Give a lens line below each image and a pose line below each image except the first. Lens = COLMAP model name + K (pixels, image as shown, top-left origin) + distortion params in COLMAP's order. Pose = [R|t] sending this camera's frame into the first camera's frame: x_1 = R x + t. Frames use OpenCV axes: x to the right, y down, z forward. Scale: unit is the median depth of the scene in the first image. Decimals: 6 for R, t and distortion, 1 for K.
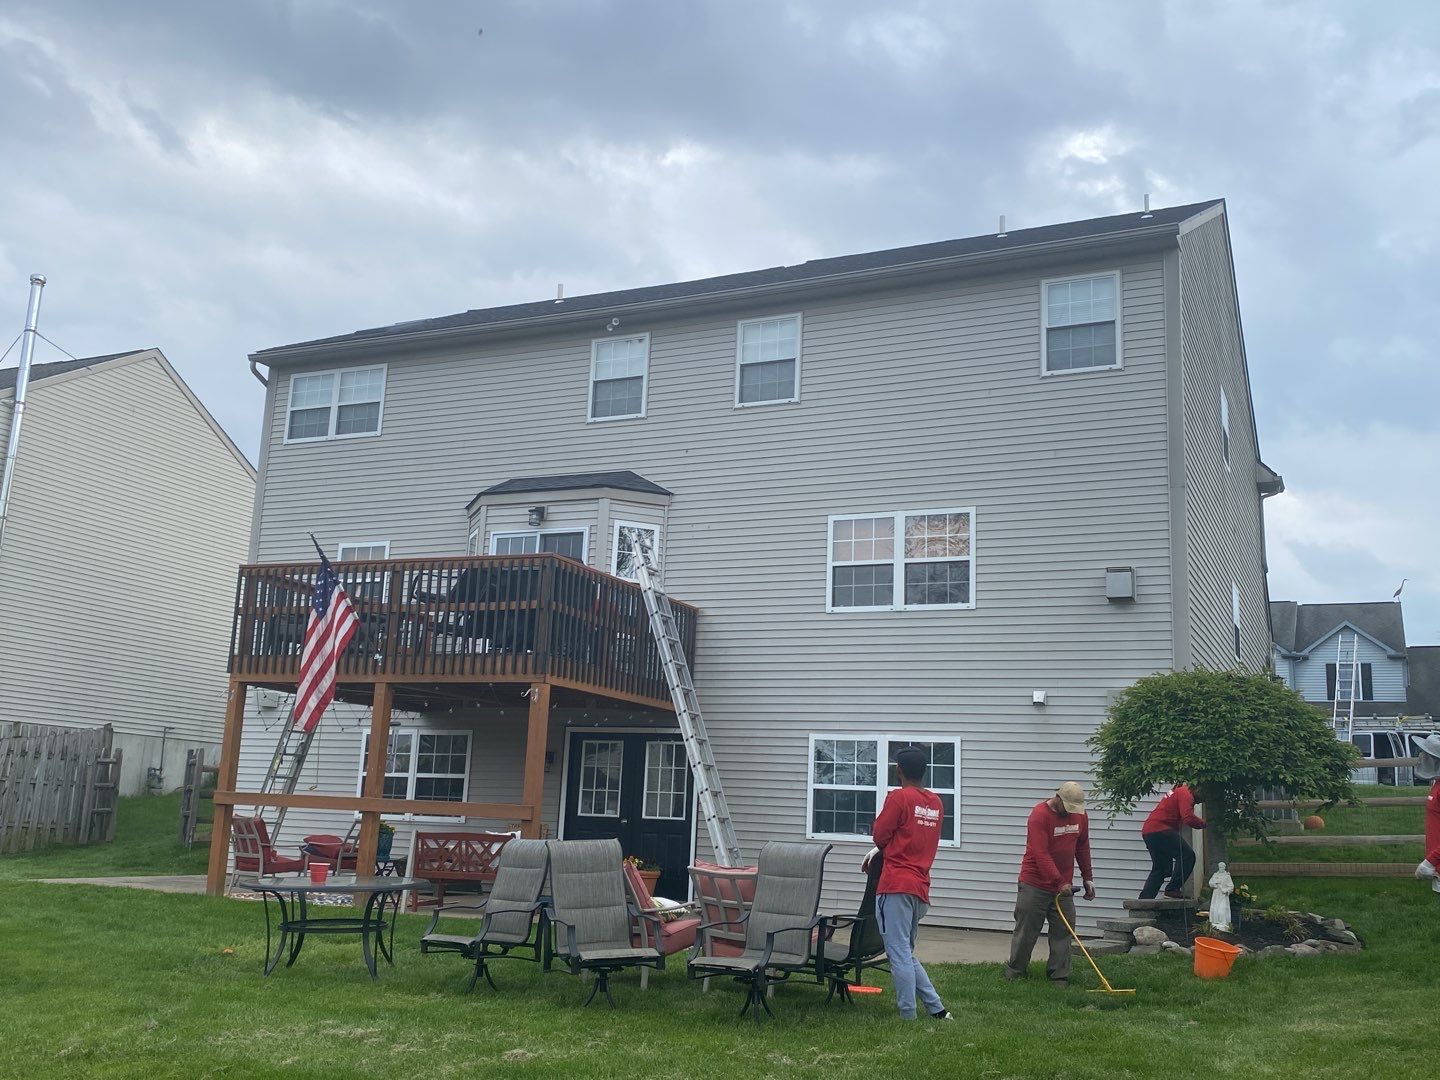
lens RADIAL K [[1281.5, 0, 729.7], [0, 1281.5, 539.4], [0, 0, 1]] dist [0.159900, -0.410308]
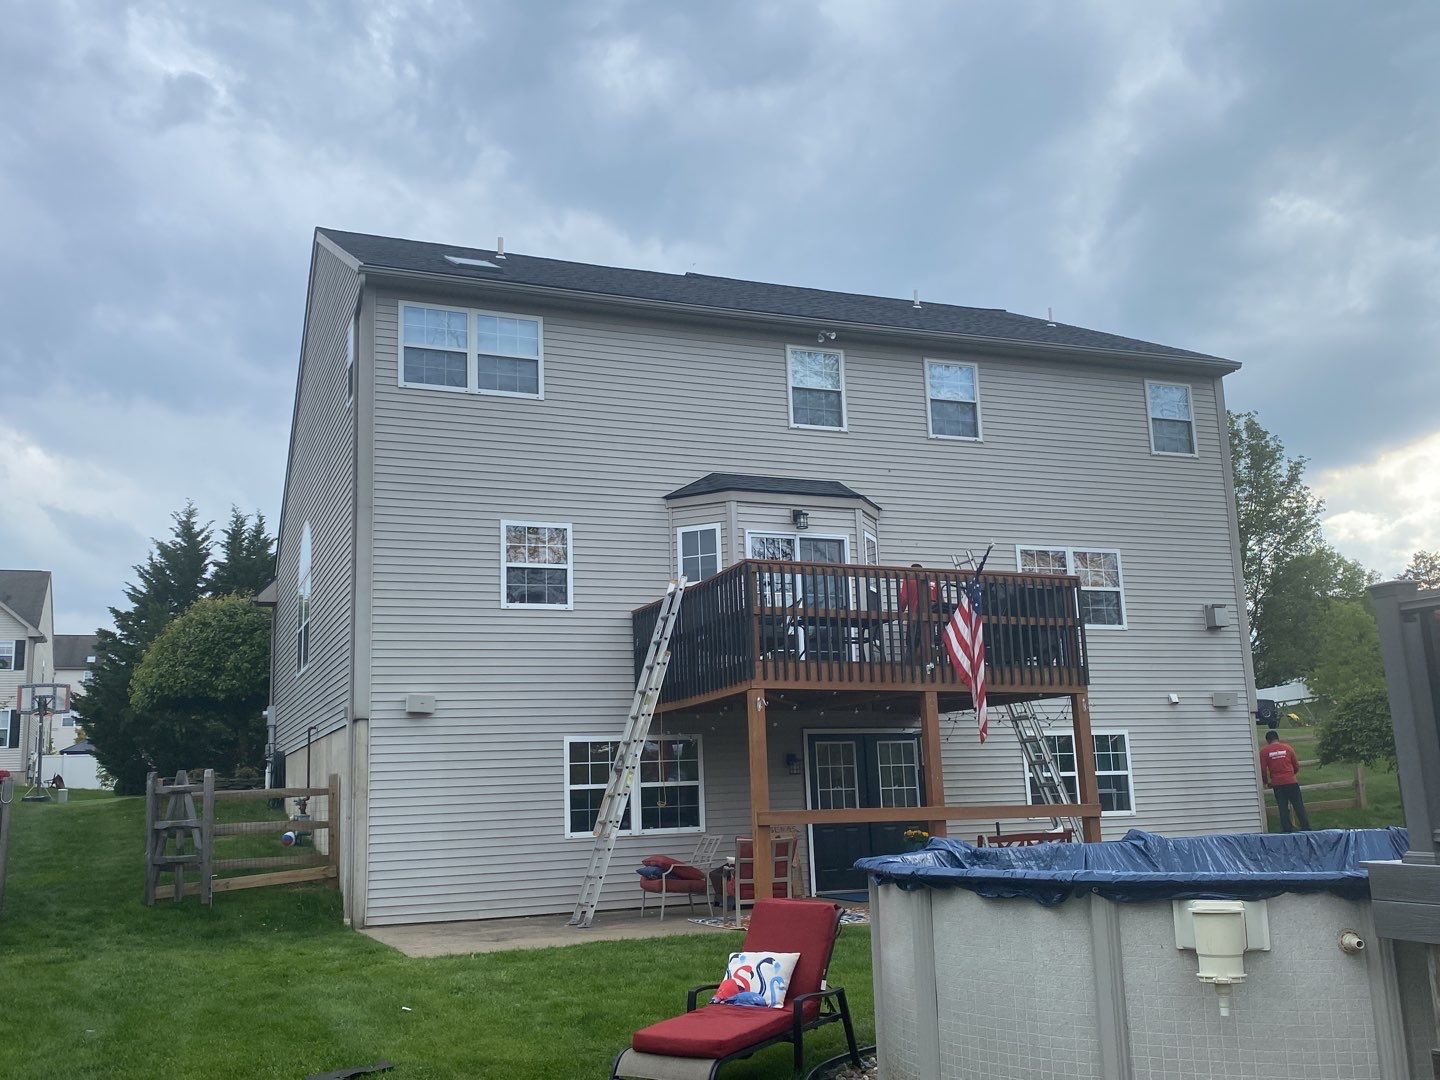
lens RADIAL K [[1281.5, 0, 729.7], [0, 1281.5, 539.4], [0, 0, 1]] dist [0.159900, -0.410308]
pose [[0.701774, 0.075675, 0.708369, -0.900013], [-0.088615, 0.995892, -0.018601, 0.021031], [-0.706867, -0.049718, 0.705597, 0.334833]]
